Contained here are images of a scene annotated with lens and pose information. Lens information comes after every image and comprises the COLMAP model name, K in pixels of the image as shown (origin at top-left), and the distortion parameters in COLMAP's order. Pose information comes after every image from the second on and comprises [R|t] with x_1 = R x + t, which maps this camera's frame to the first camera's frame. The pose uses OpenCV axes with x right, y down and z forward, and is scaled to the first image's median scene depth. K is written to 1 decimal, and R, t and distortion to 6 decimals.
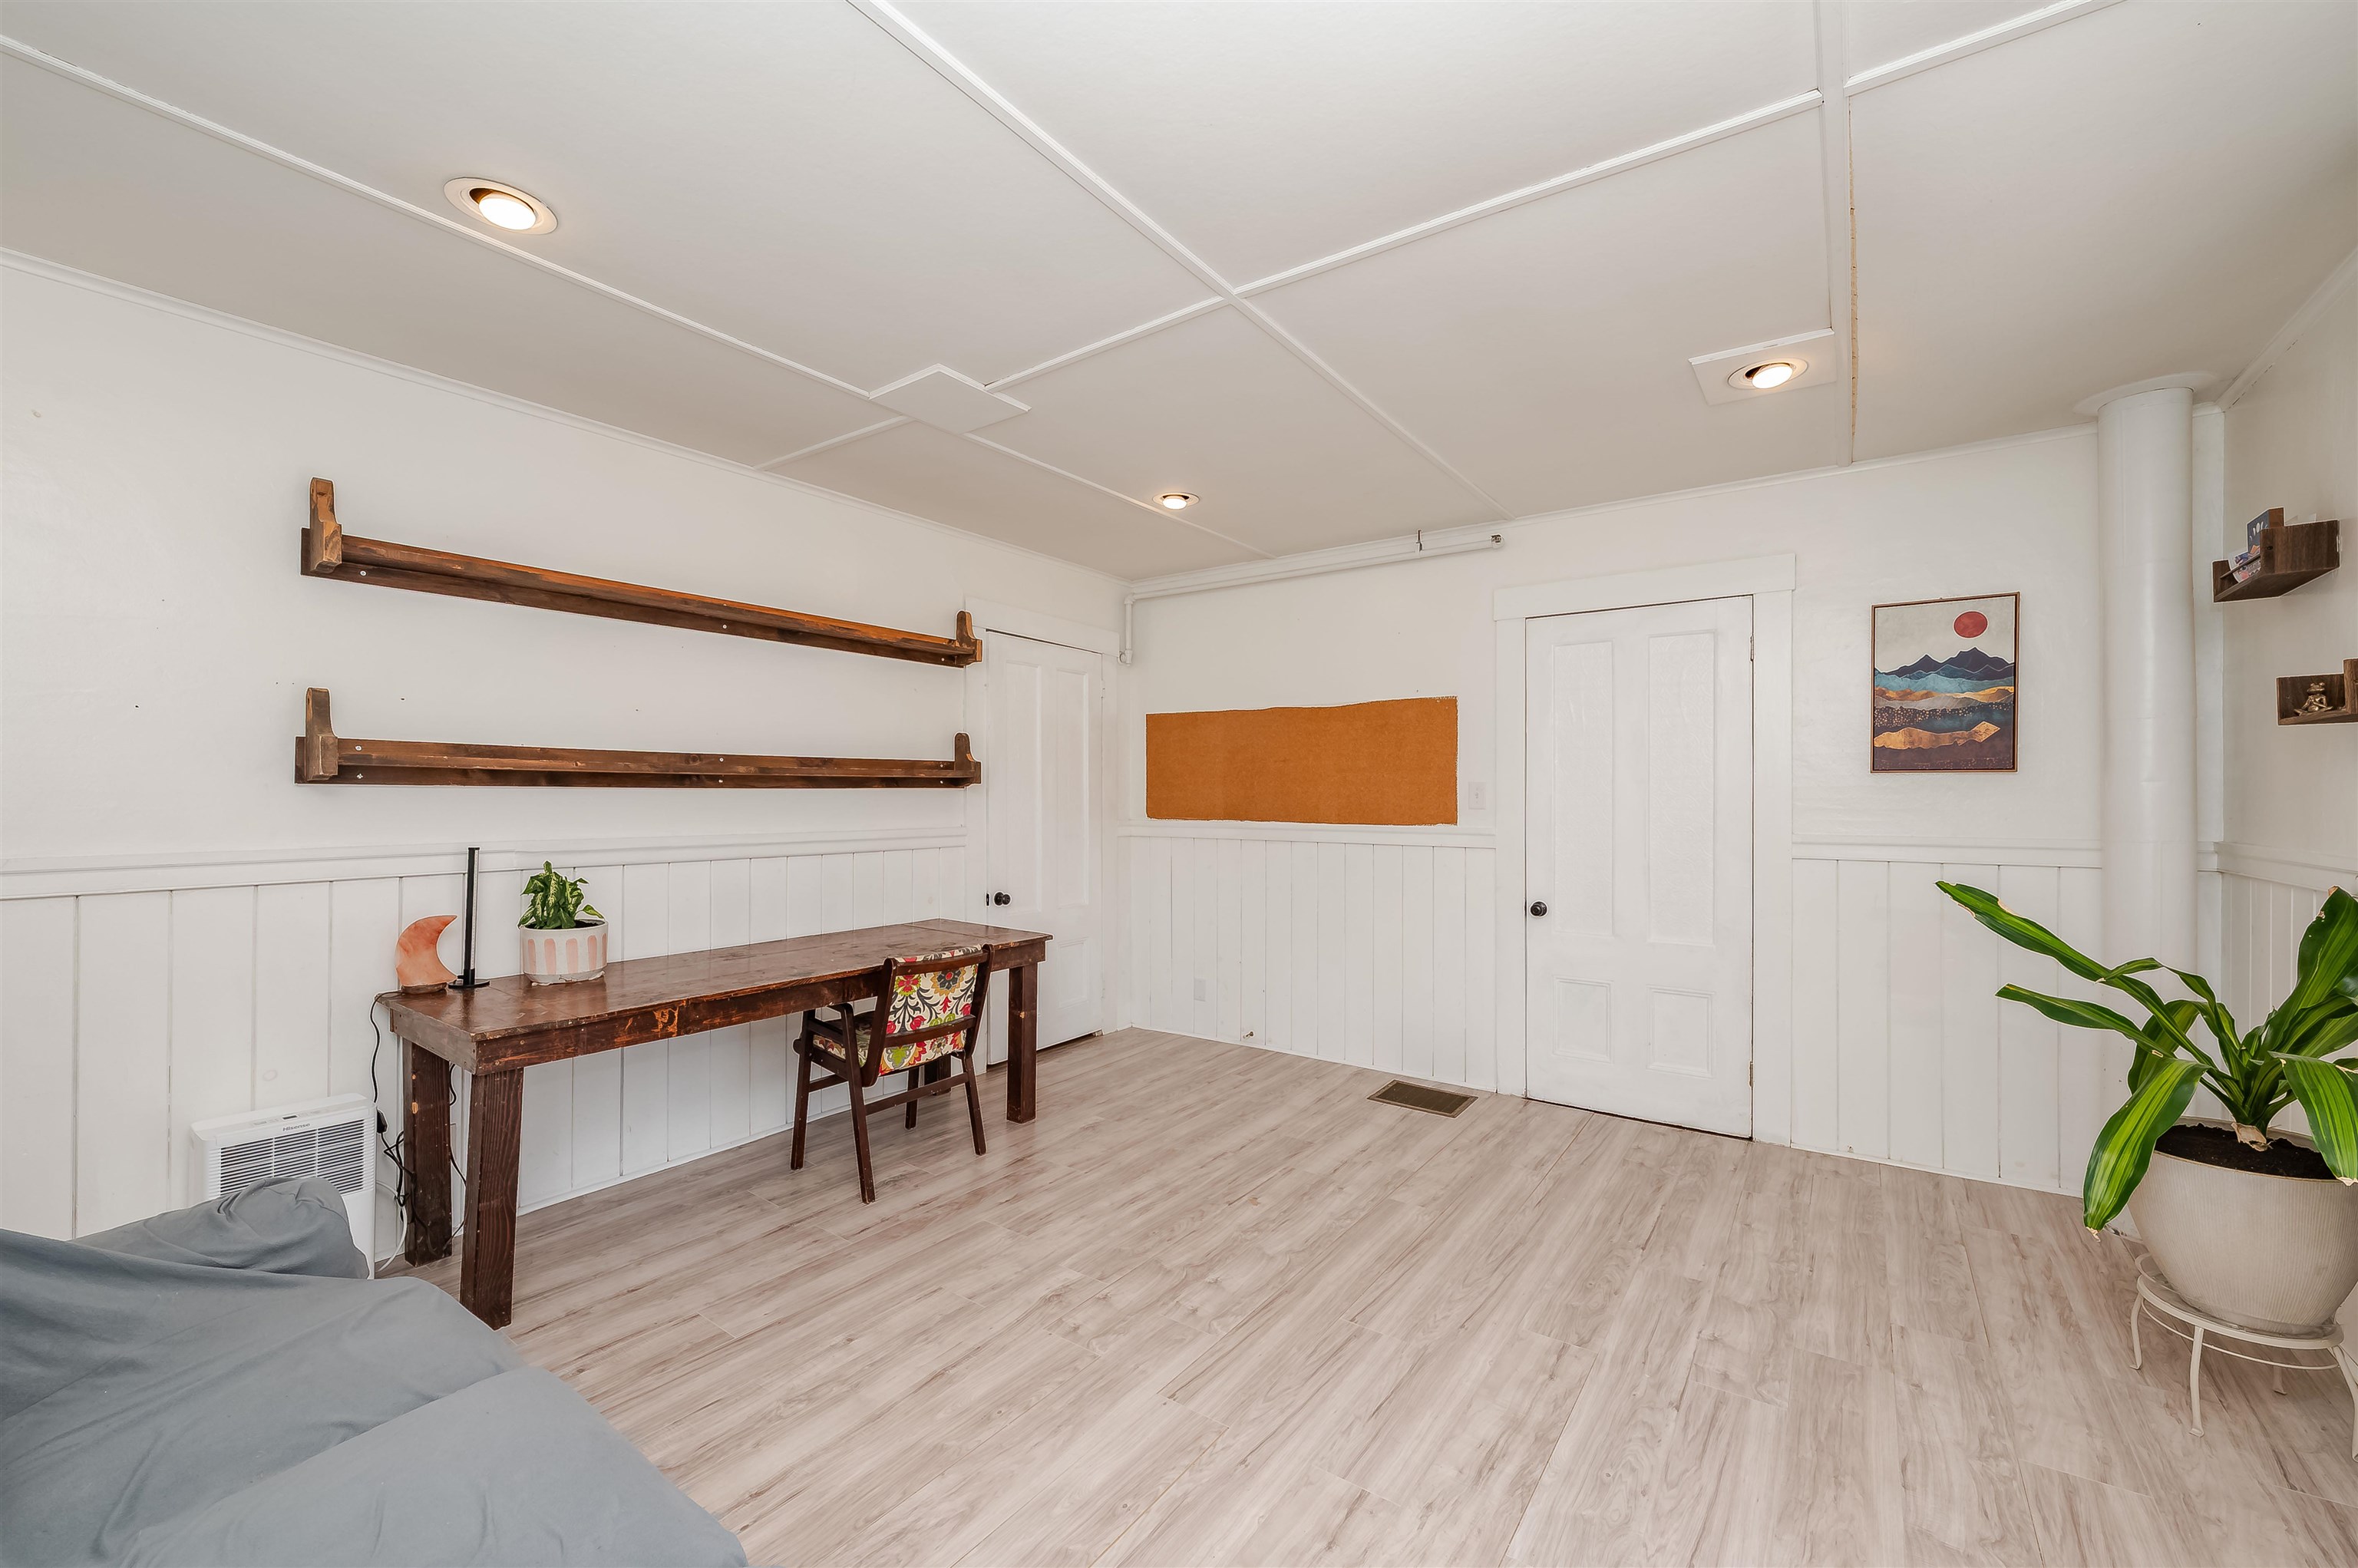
lens RADIAL K [[941.0, 0, 1190.3], [0, 941.0, 792.7], [0, 0, 1]] dist [0.000908, -0.000009]
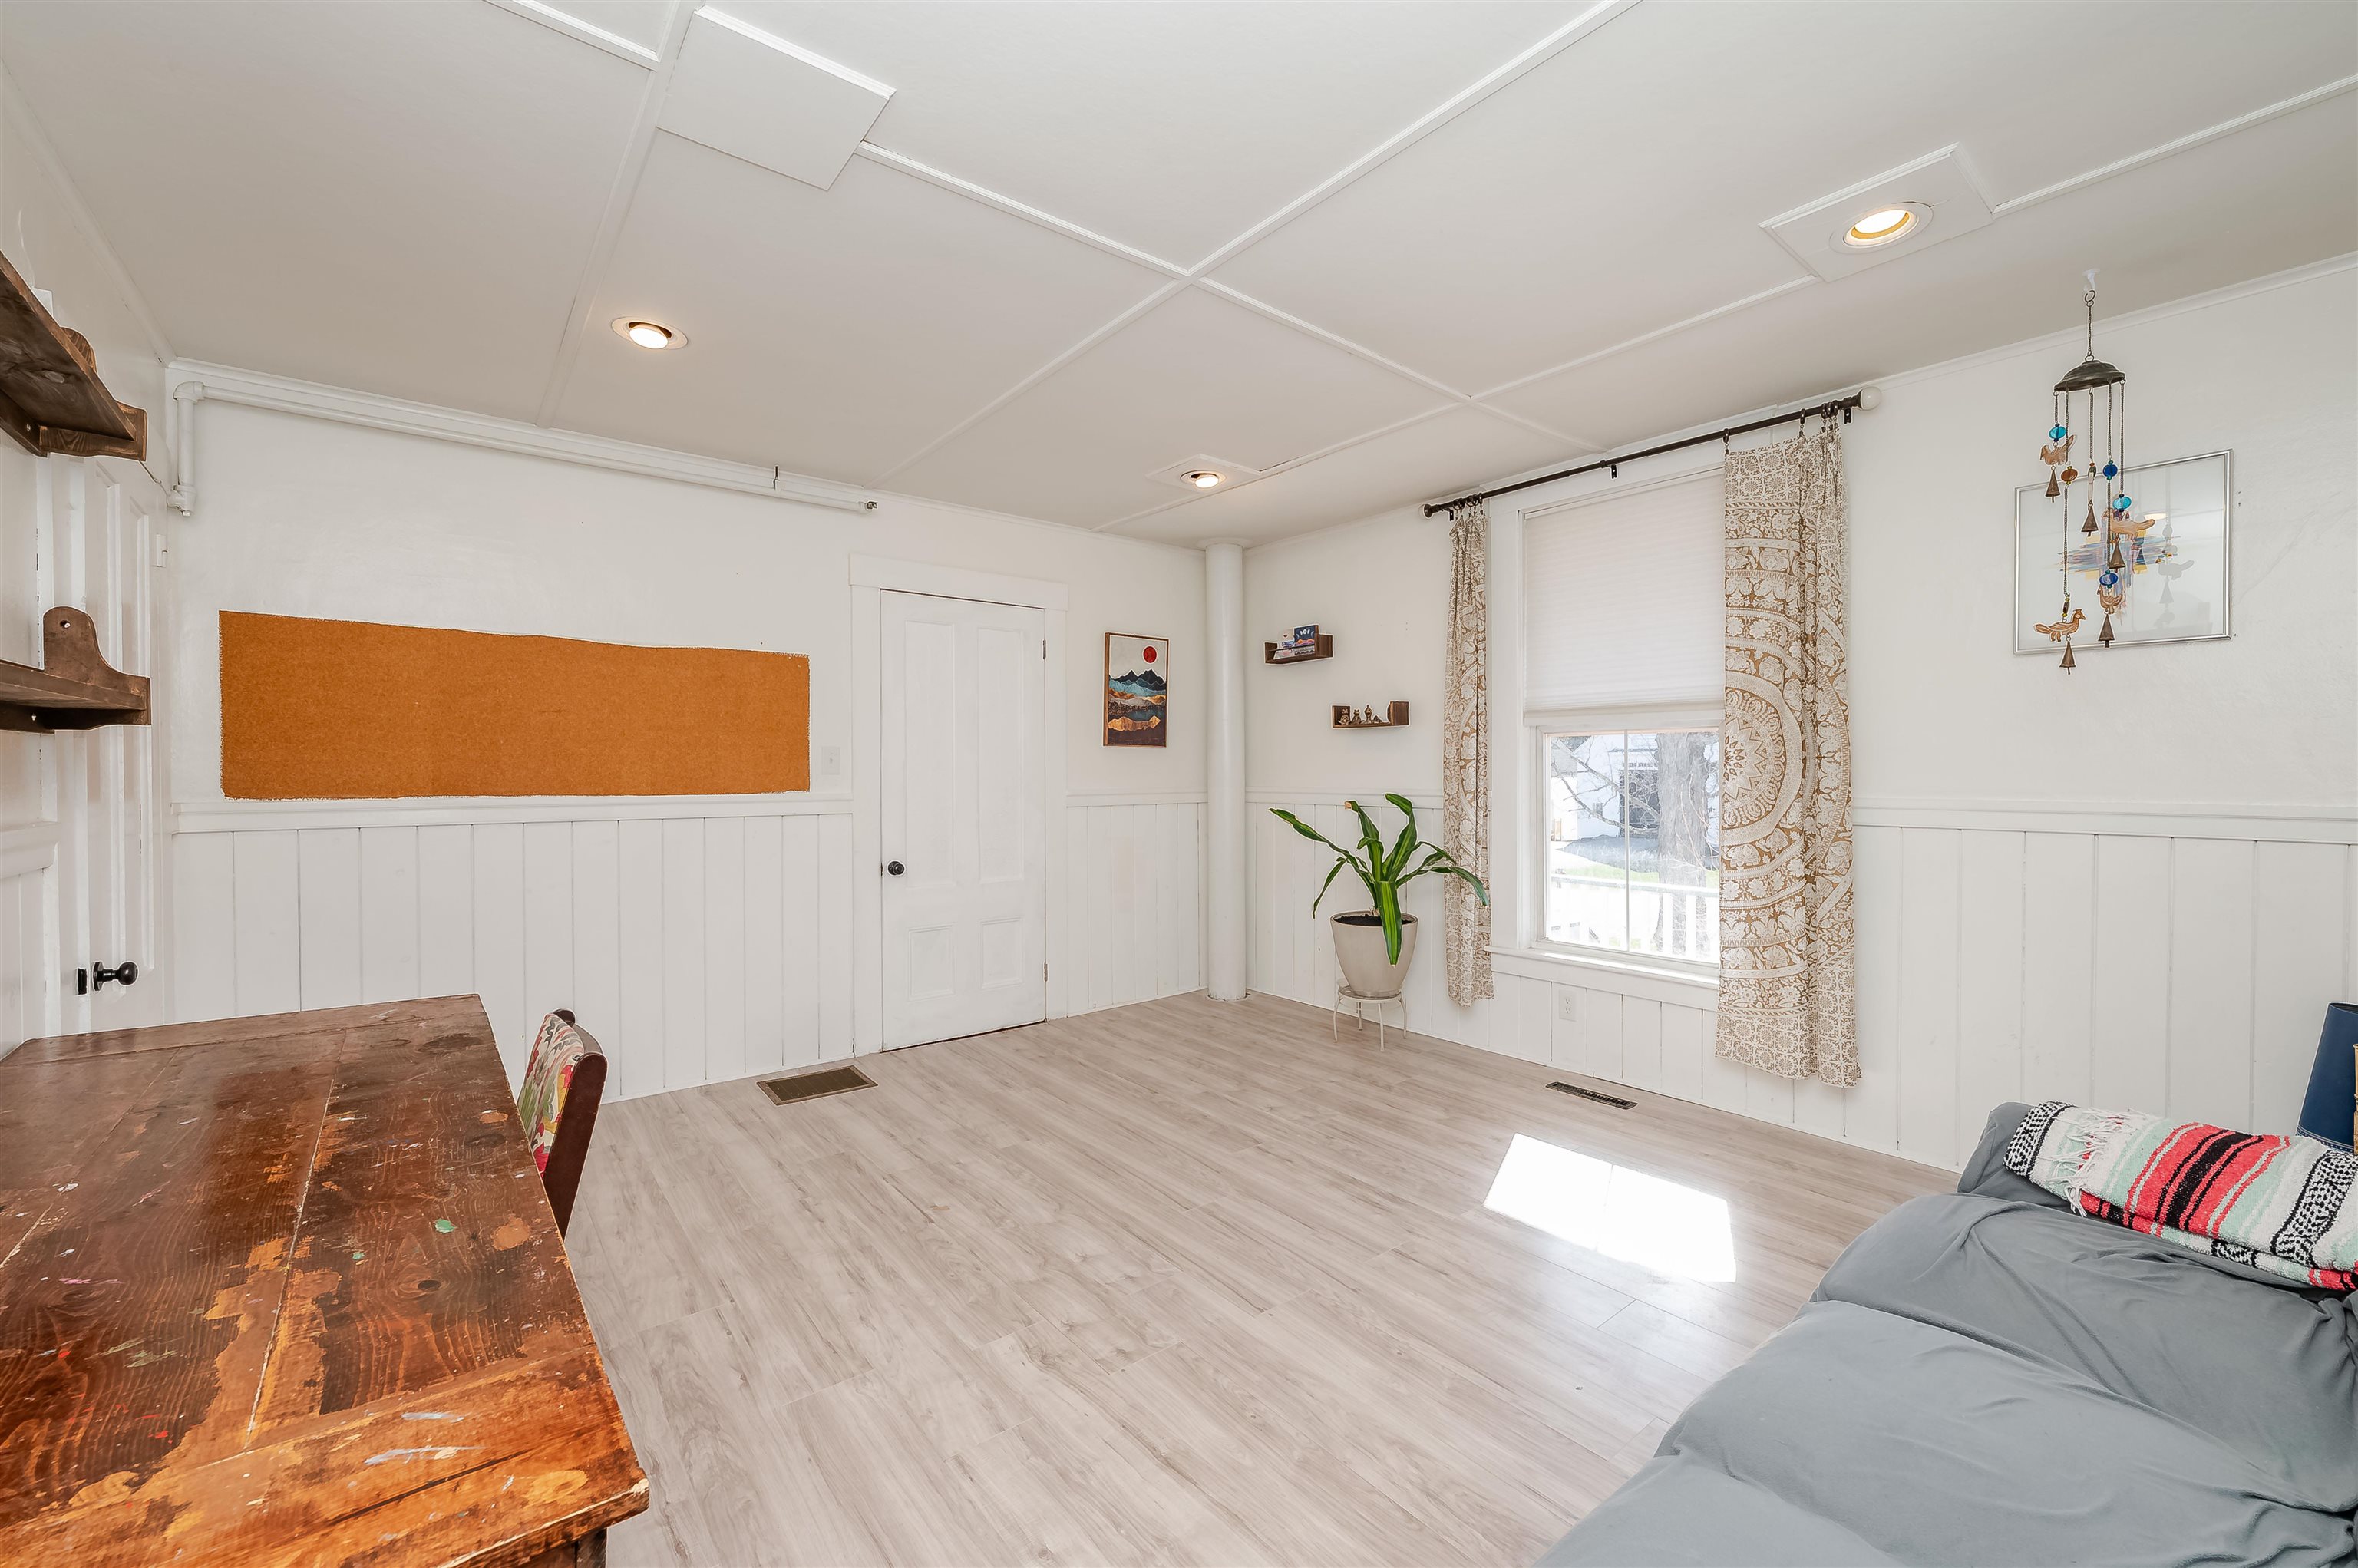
lens RADIAL K [[941.0, 0, 1164.0], [0, 941.0, 776.5], [0, 0, 1]] dist [0.000908, -0.000009]
pose [[0.285698, -0.007434, 0.958291, -0.691871], [-0.000088, 0.999970, 0.007784, 0.016019], [-0.958320, -0.002309, 0.285689, 0.515694]]
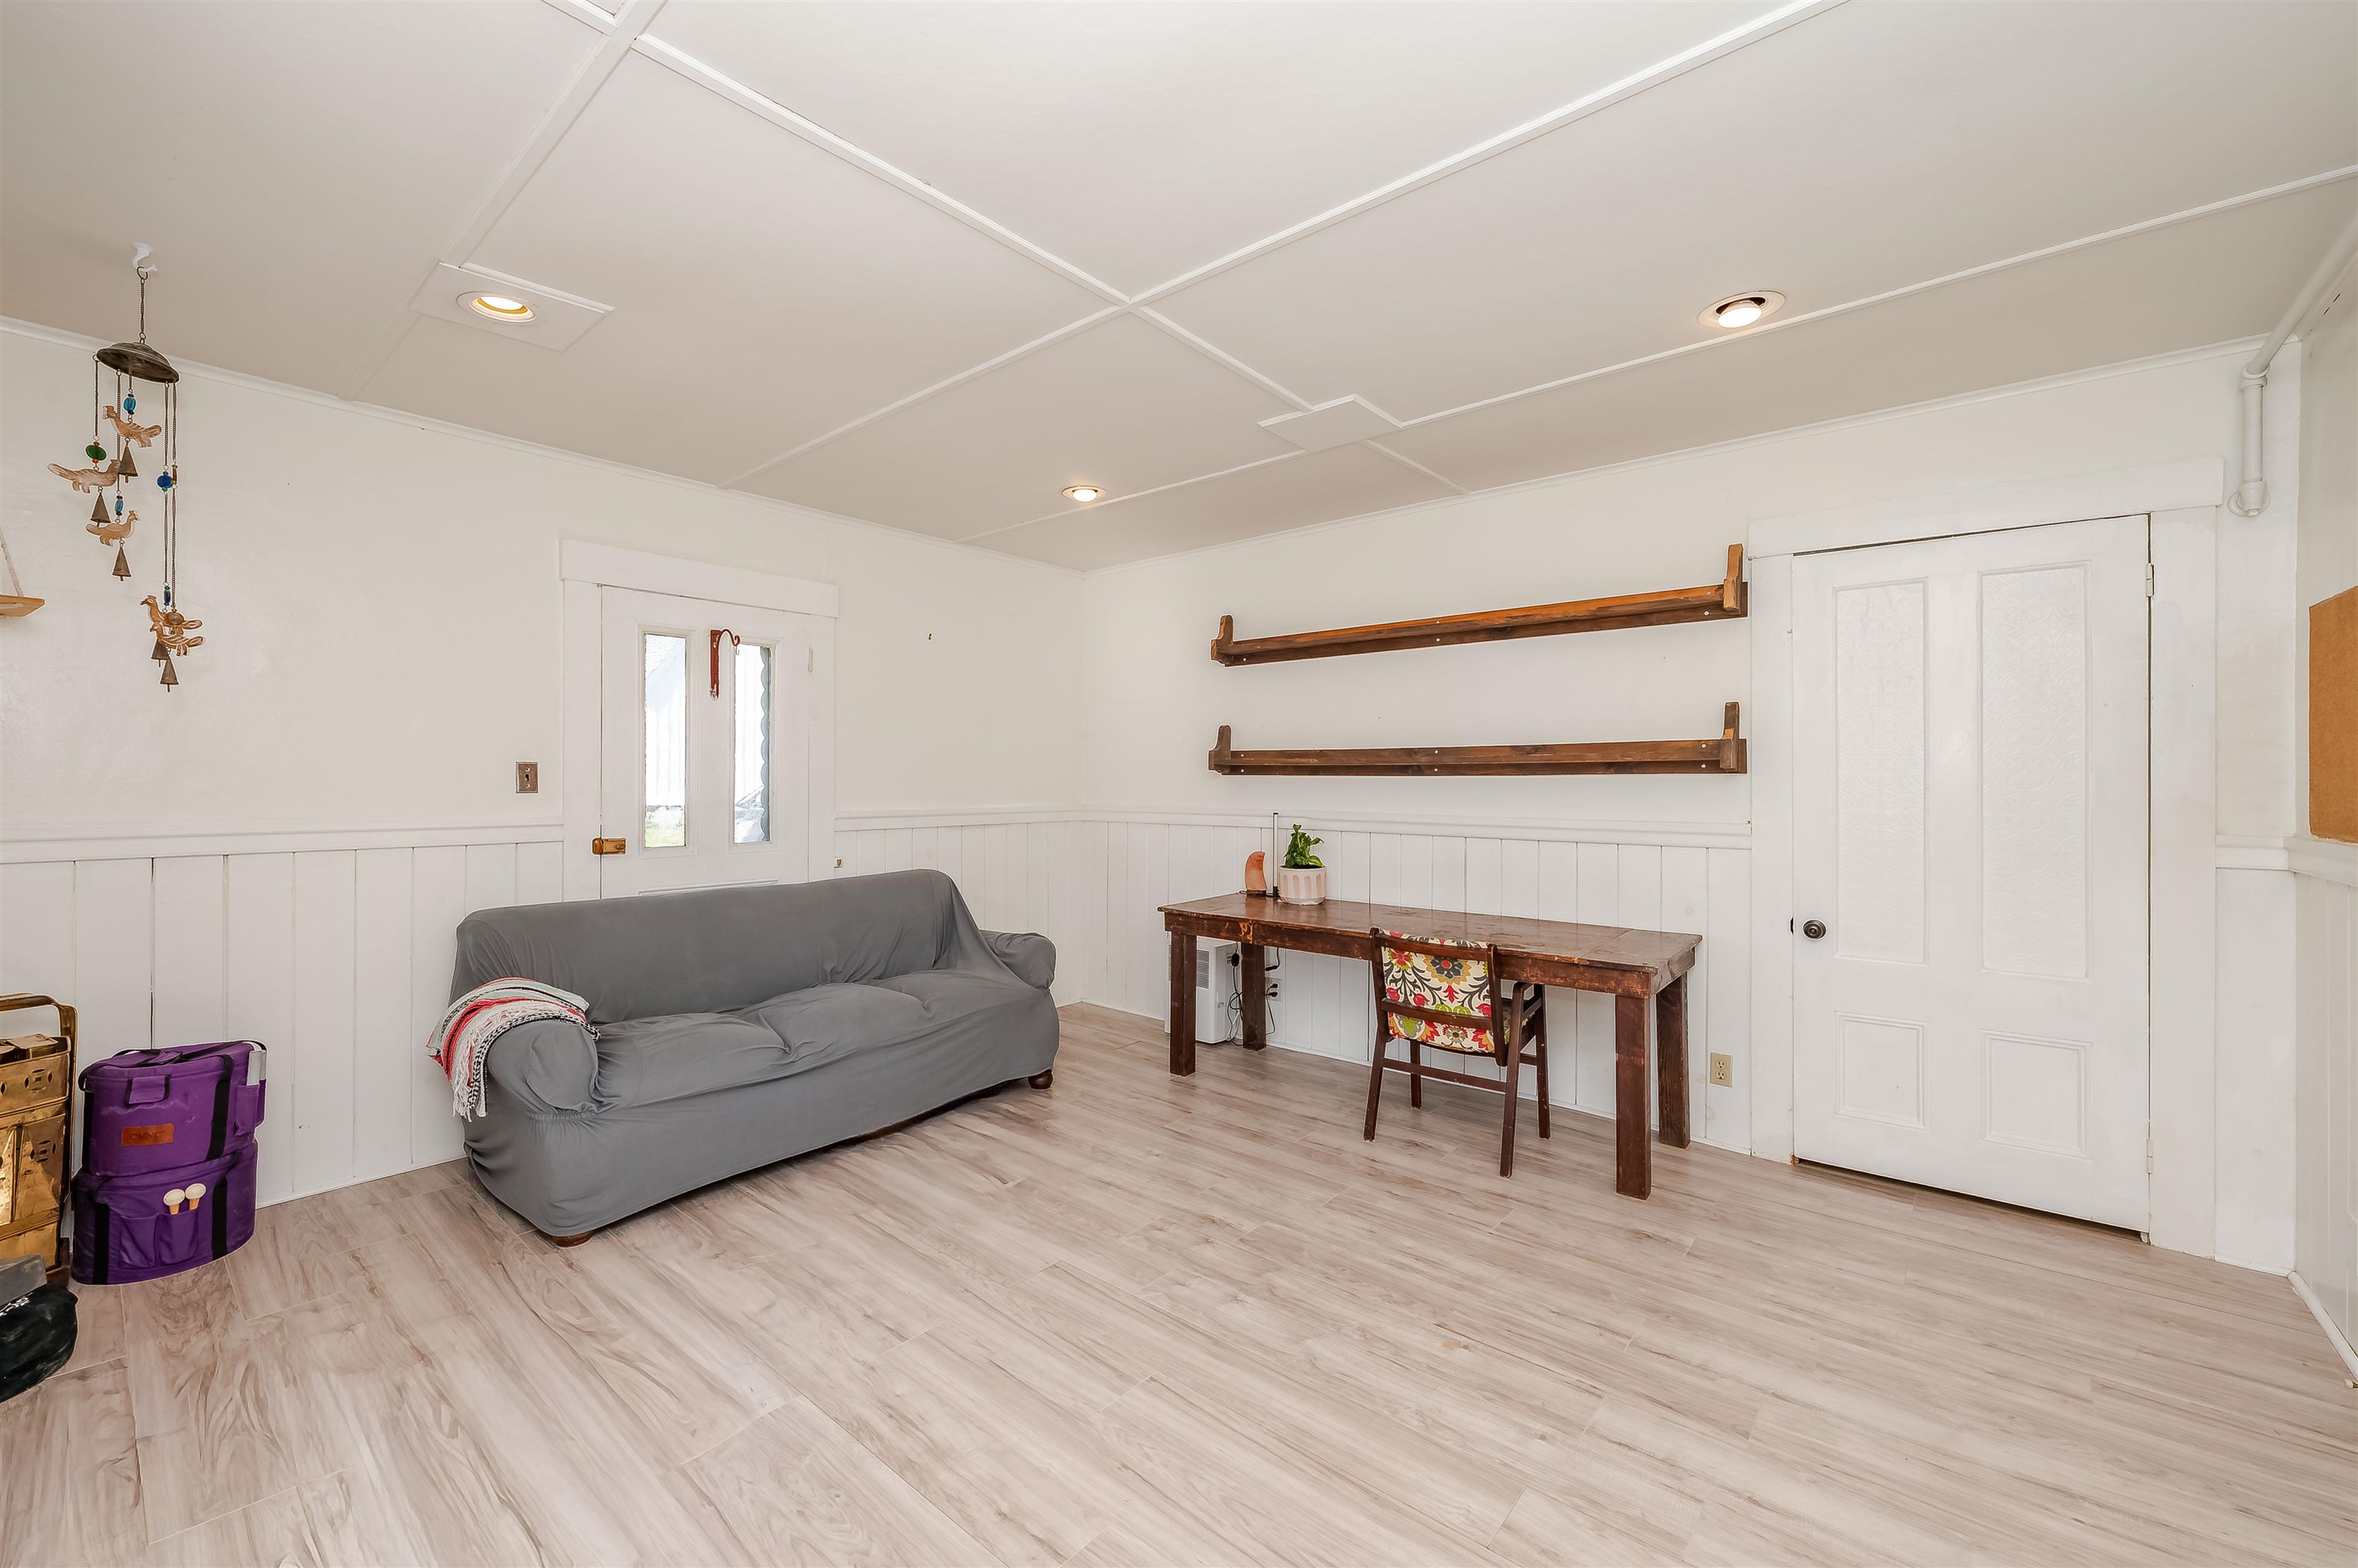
lens RADIAL K [[941.0, 0, 1140.2], [0, 941.0, 774.5], [0, 0, 1]] dist [0.000908, -0.000009]
pose [[-0.101058, -0.008673, -0.994843, 0.773080], [-0.001141, 0.999962, -0.008602, 0.004851], [0.994880, 0.000266, -0.101064, 0.794776]]
